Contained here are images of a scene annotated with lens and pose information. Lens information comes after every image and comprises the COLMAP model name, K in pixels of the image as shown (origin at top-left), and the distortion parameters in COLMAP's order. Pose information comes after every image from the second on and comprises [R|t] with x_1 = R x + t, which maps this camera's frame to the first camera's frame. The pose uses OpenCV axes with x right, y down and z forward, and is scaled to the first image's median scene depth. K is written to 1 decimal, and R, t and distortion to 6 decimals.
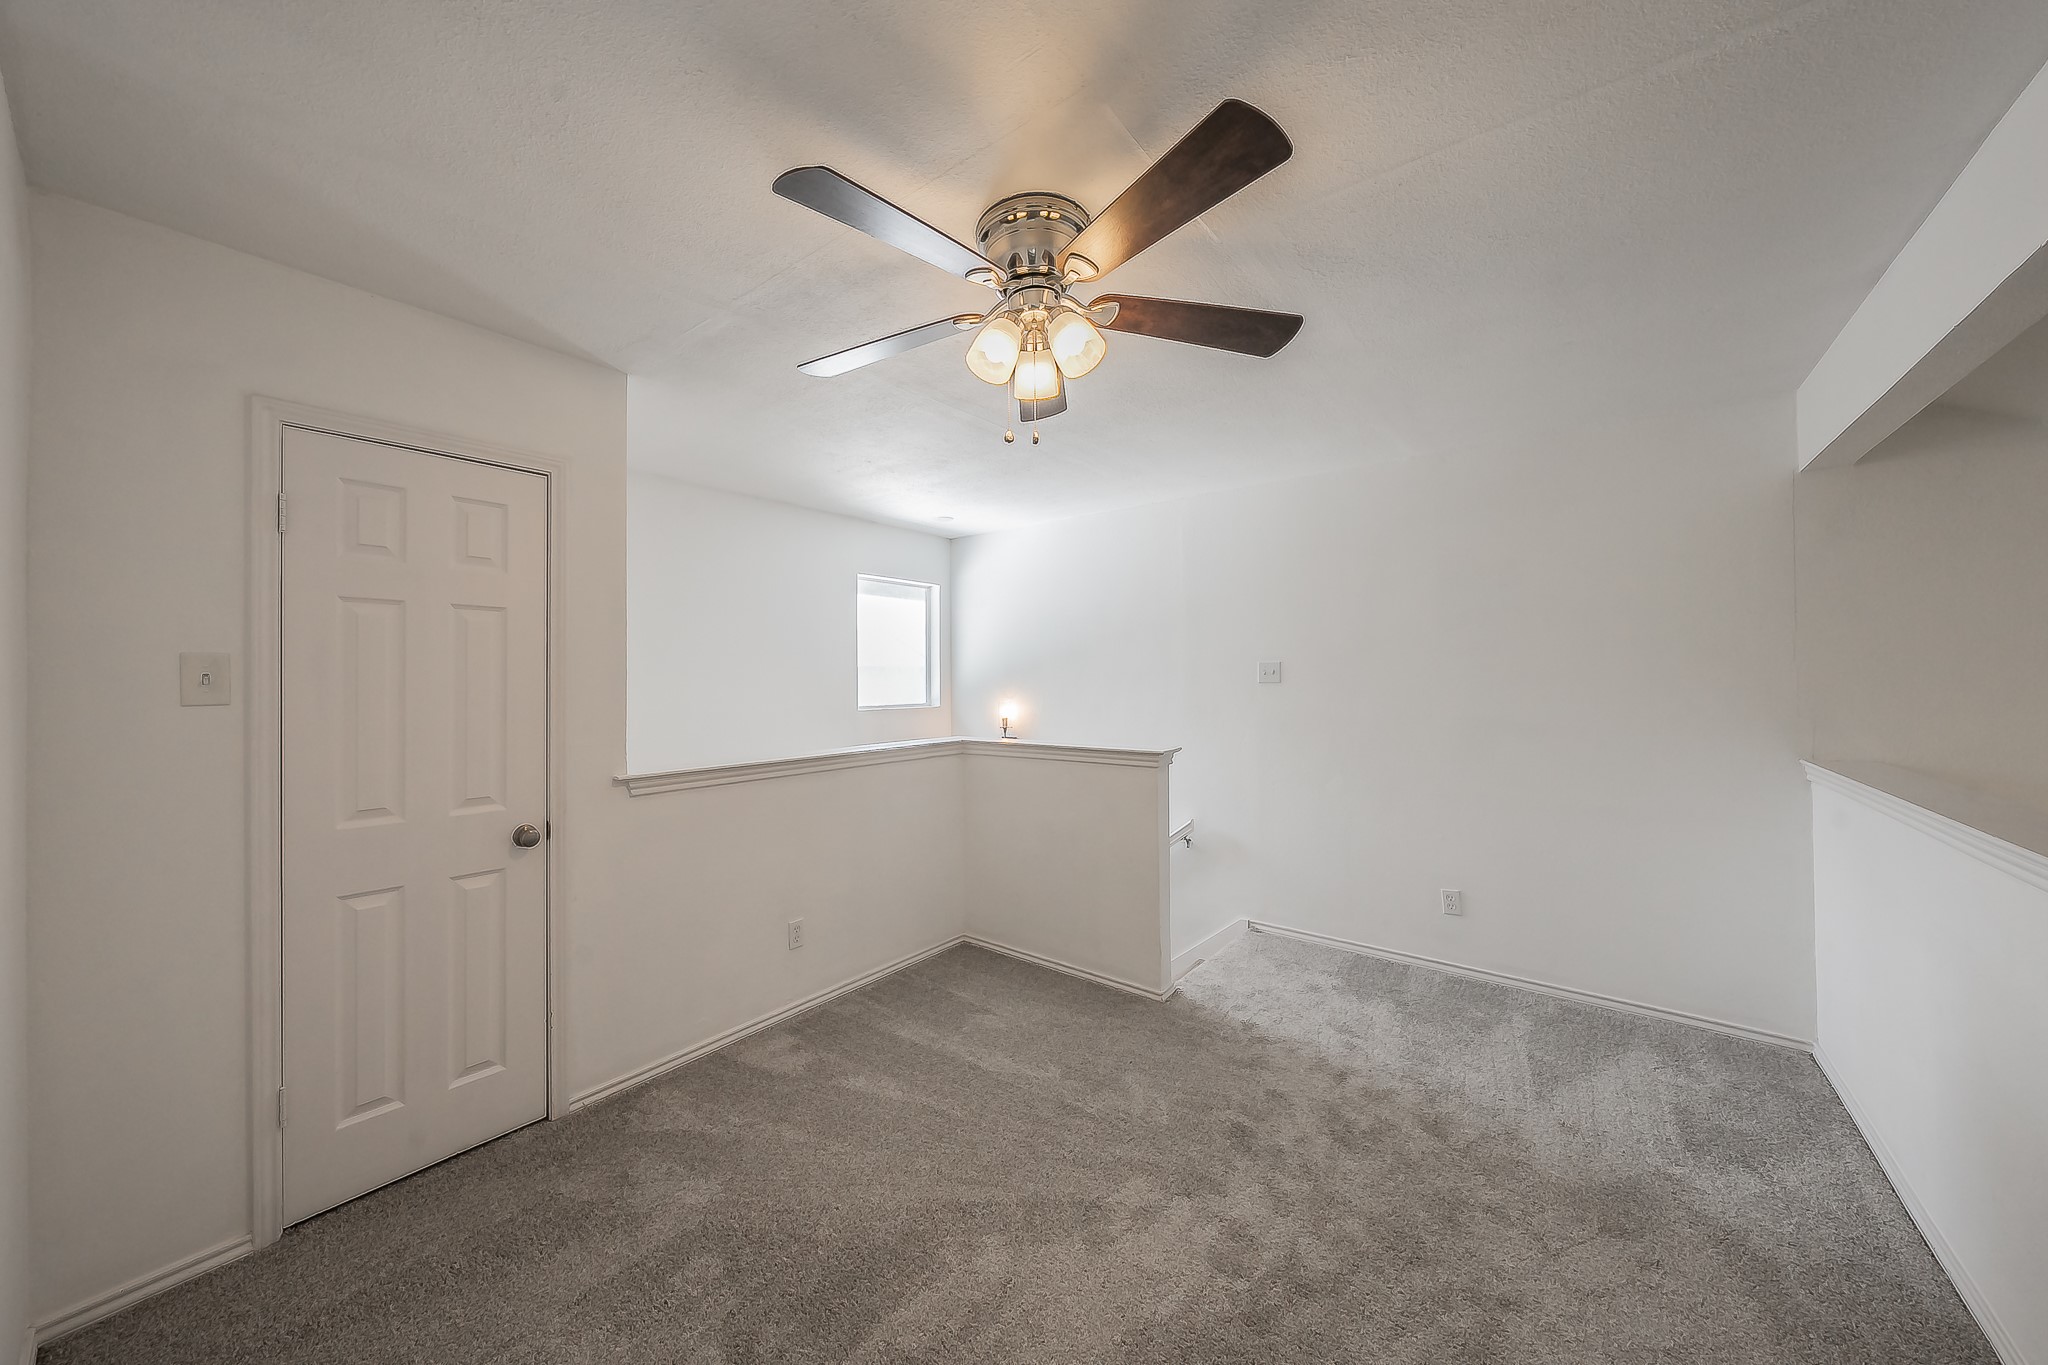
lens RADIAL K [[704.7, 0, 976.3], [0, 704.7, 675.9], [0, 0, 1]] dist [-0.001686, 0.000212]
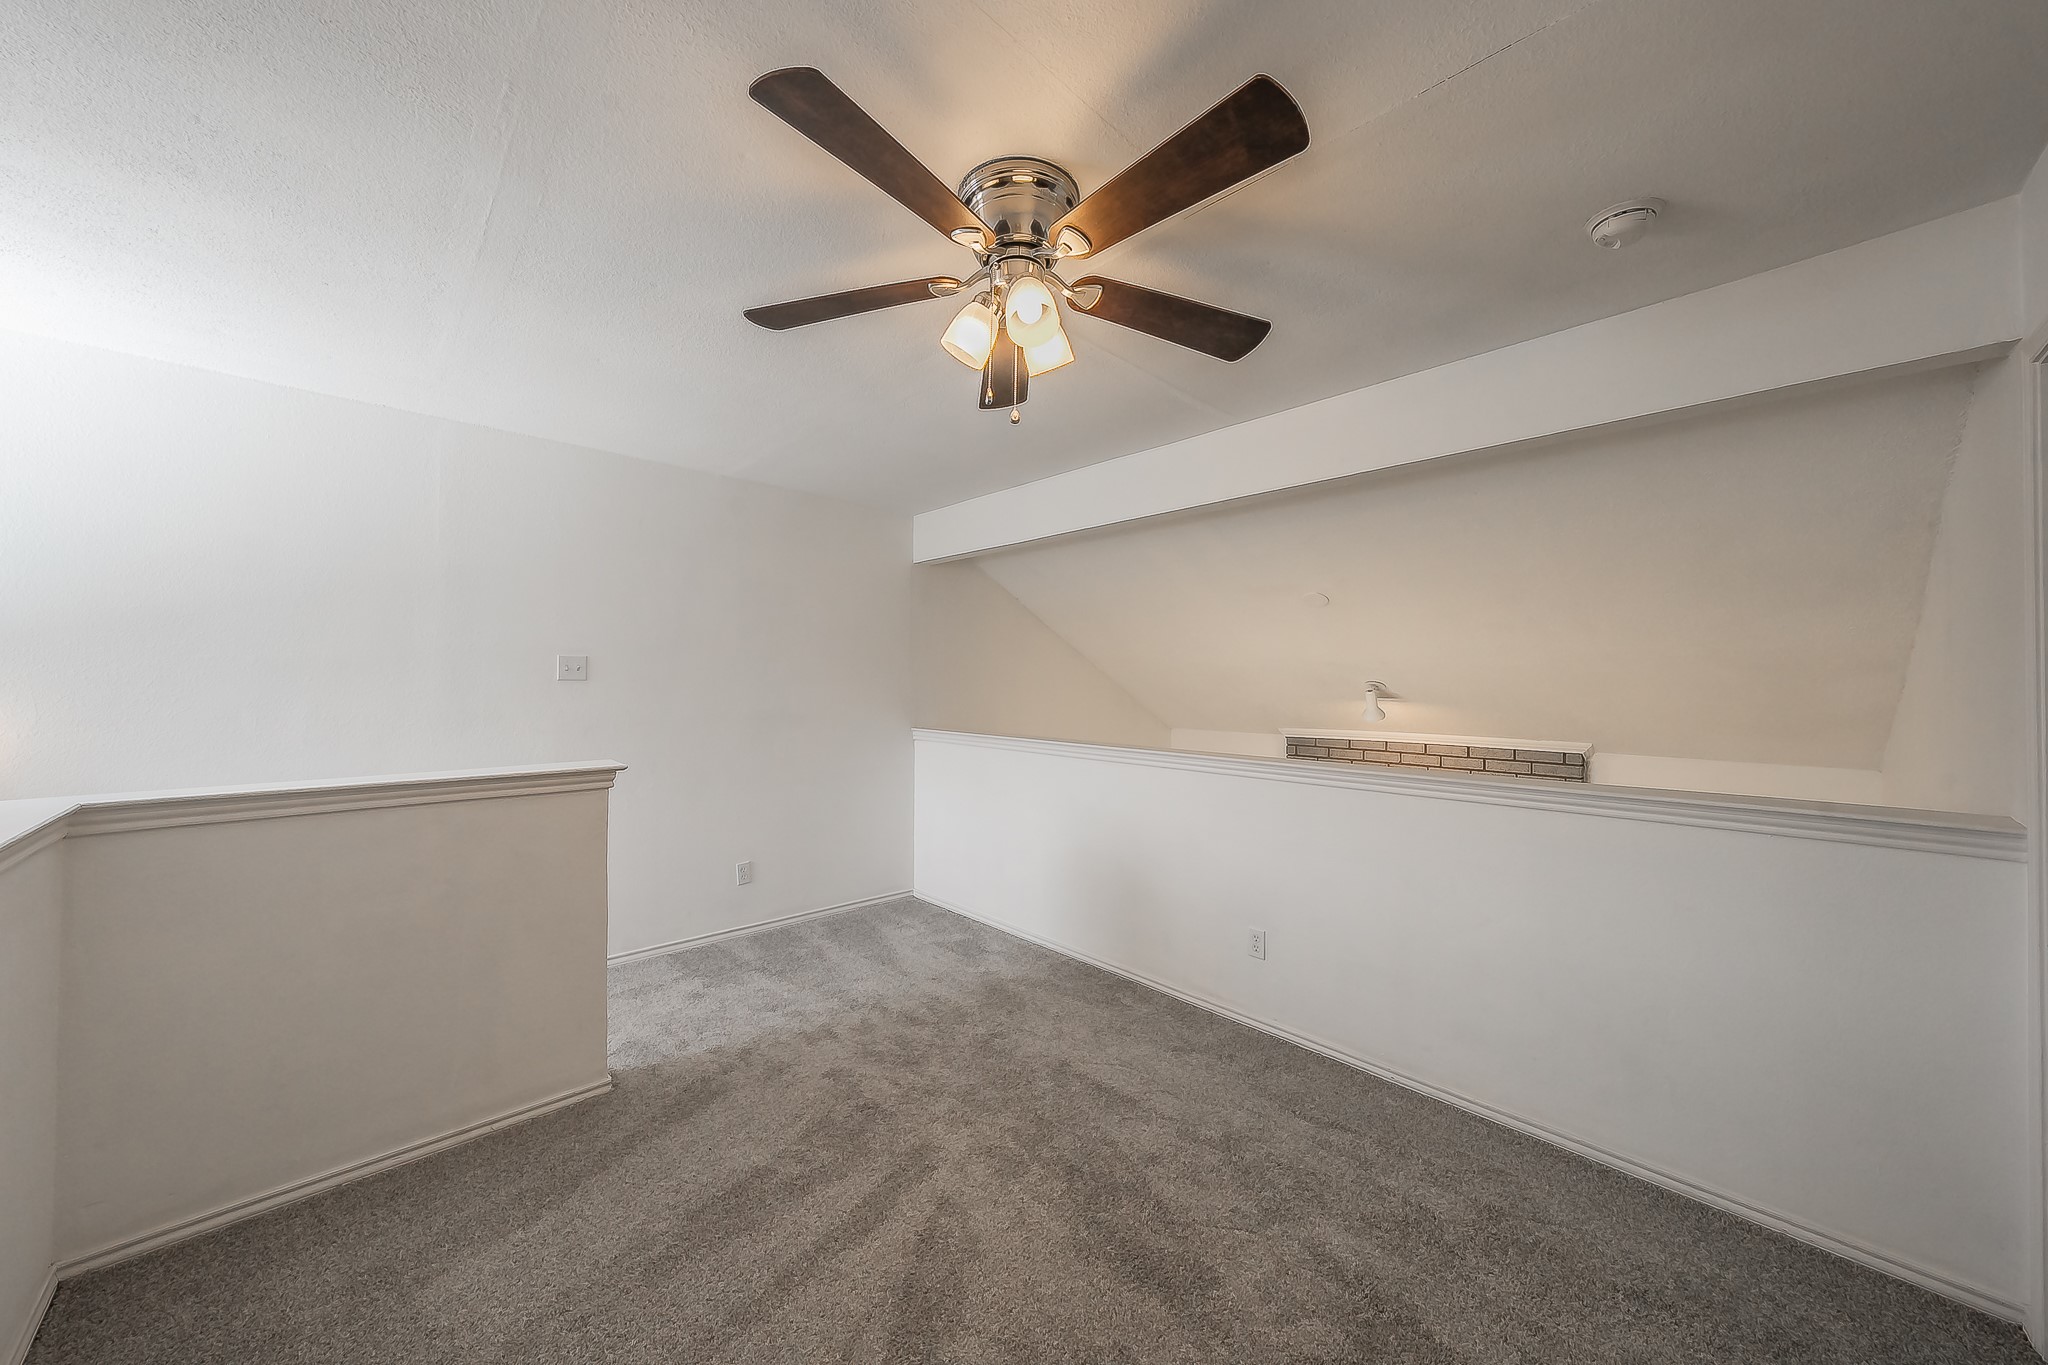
lens RADIAL K [[734.5, 0, 982.2], [0, 734.5, 686.4], [0, 0, 1]] dist [0.000059, 0.000296]
pose [[0.134734, -0.005730, 0.990865, -0.545621], [-0.014235, 0.999869, 0.007718, 0.003675], [-0.990780, -0.015144, 0.134635, 0.552831]]
